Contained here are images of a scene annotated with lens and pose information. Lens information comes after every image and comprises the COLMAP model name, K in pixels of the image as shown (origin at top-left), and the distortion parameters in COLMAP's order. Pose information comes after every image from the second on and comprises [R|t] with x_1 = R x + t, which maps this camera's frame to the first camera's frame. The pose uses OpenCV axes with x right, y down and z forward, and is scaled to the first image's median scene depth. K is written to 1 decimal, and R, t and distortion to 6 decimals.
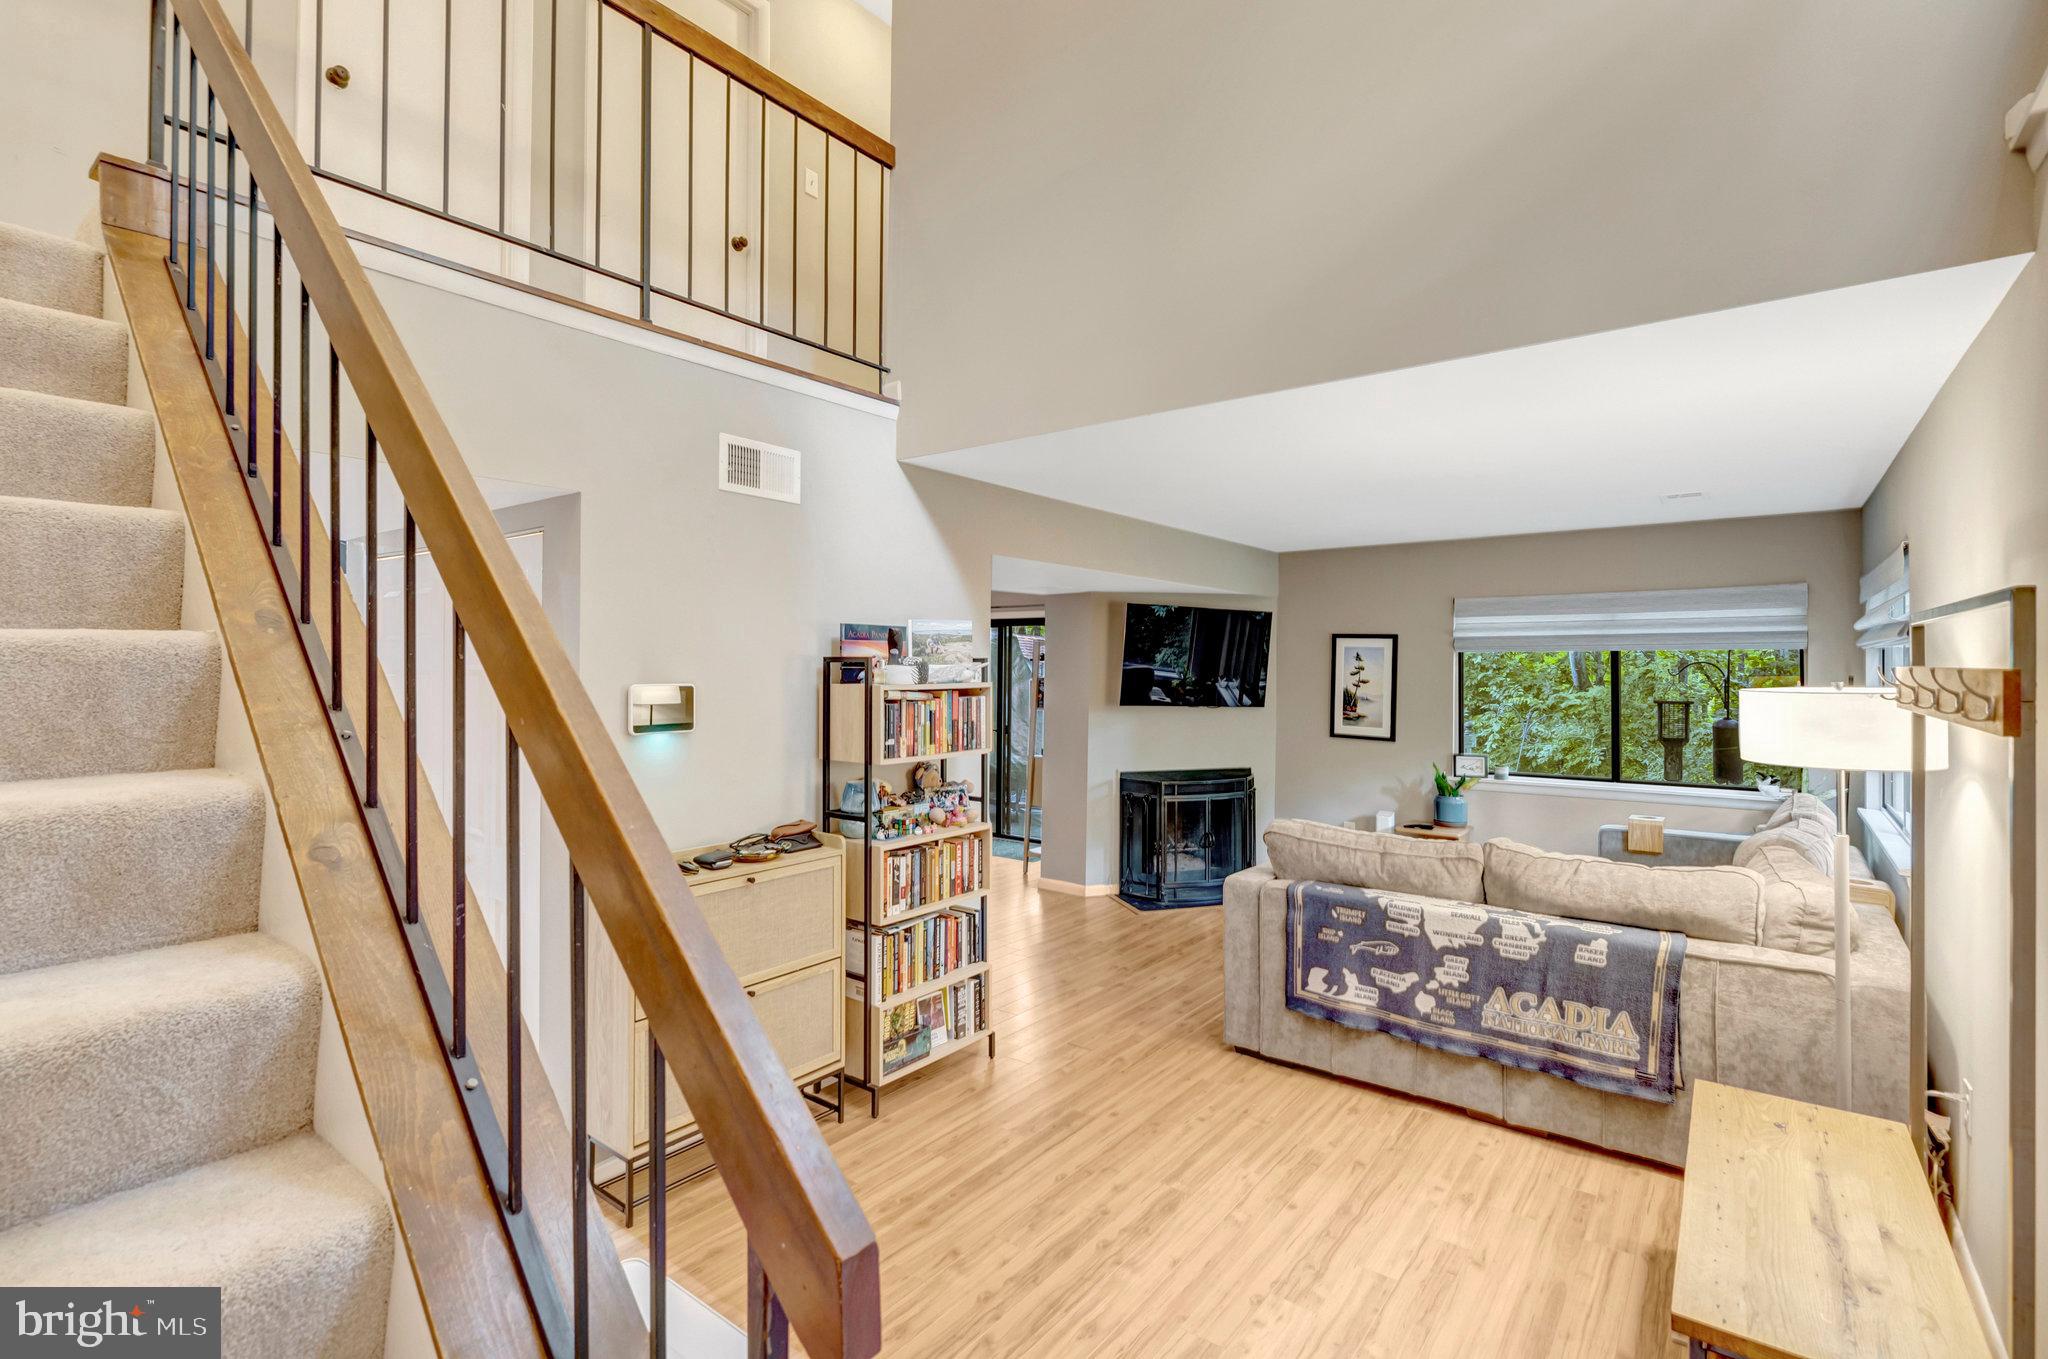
lens RADIAL K [[954.0, 0, 1000.6], [0, 954.0, 675.3], [0, 0, 1]] dist [0.000679, 0.001015]
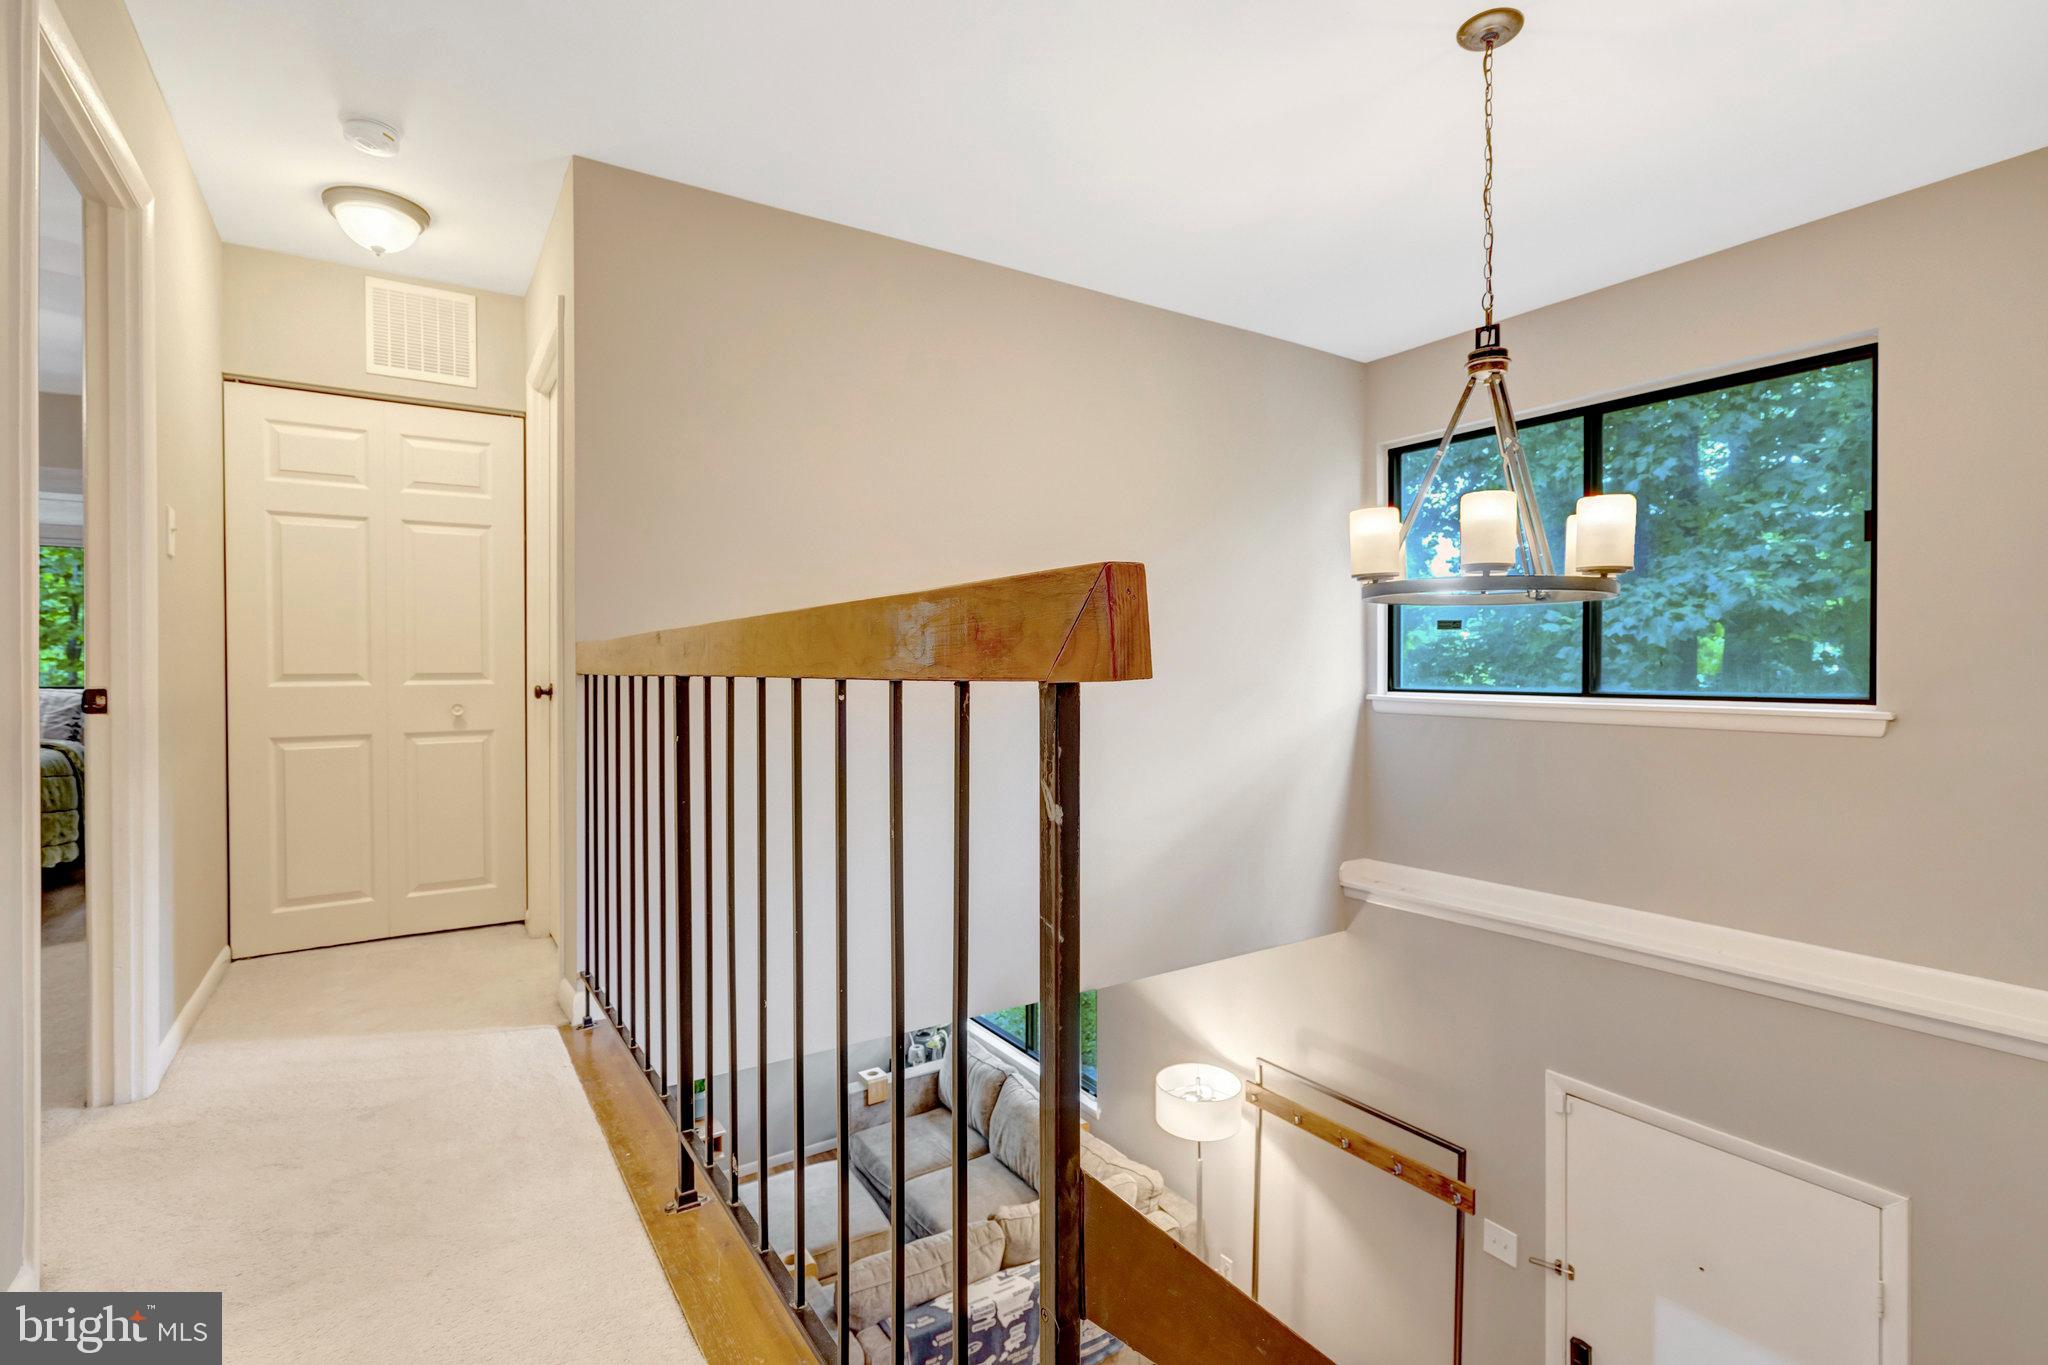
lens RADIAL K [[954.0, 0, 1010.3], [0, 954.0, 656.8], [0, 0, 1]] dist [0.000679, 0.001015]
pose [[0.325160, -0.009854, 0.945608, -0.722680], [0.014802, 0.999876, 0.005330, -0.599807], [-0.945543, 0.012264, 0.325266, 0.514427]]
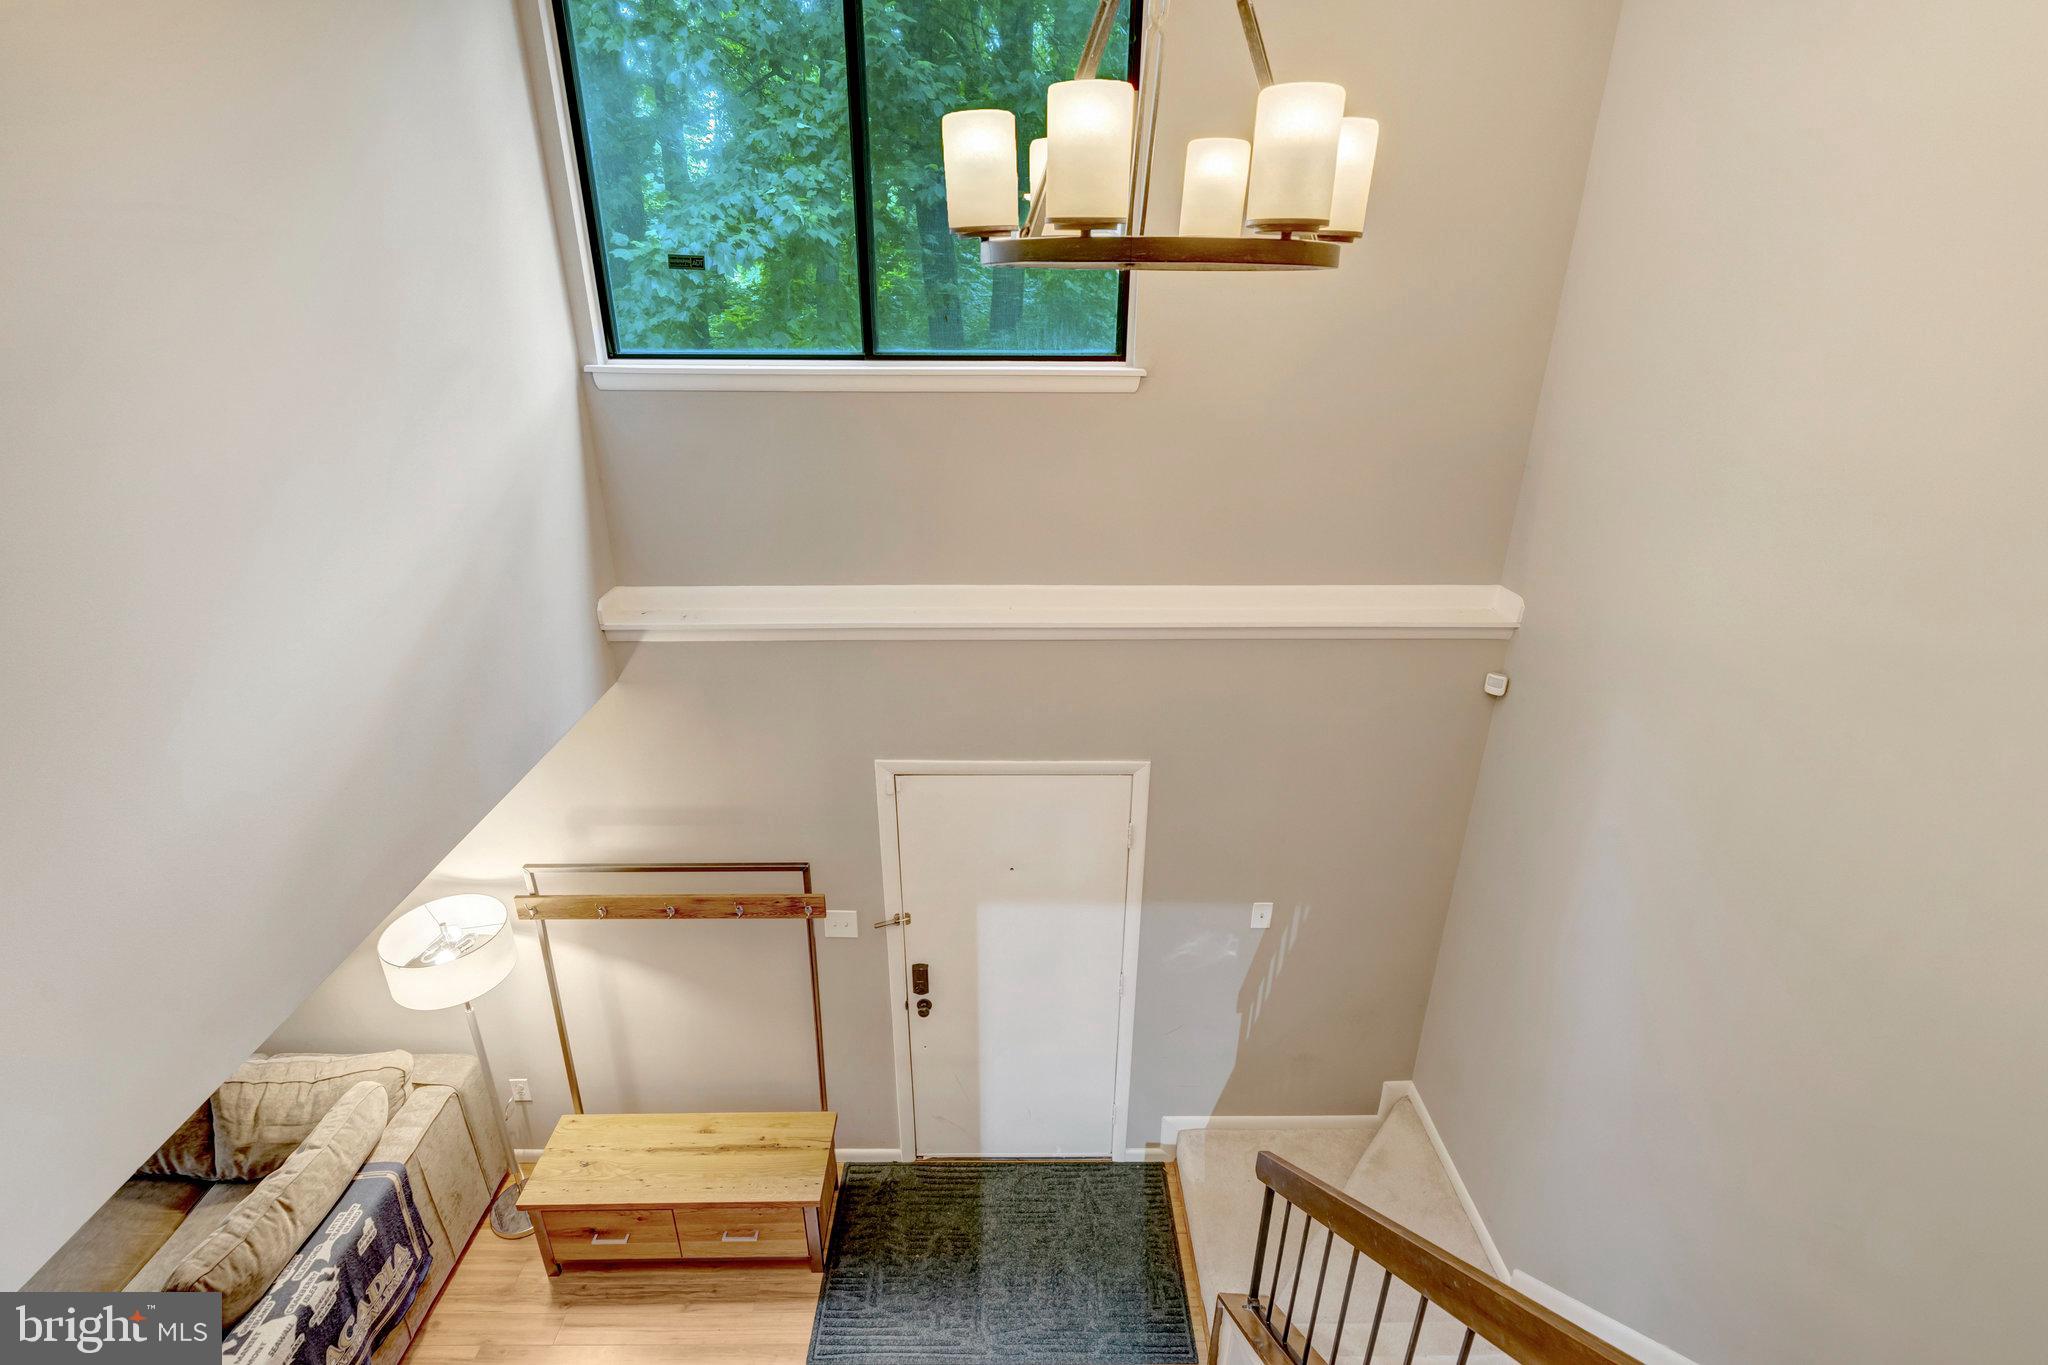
lens RADIAL K [[954.0, 0, 1030.0], [0, 954.0, 680.3], [0, 0, 1]] dist [0.000679, 0.001015]
pose [[-0.621418, -0.319489, 0.715378, -0.373185], [-0.006617, 0.915187, 0.402976, -0.629296], [-0.783451, 0.245683, -0.570828, 0.735709]]
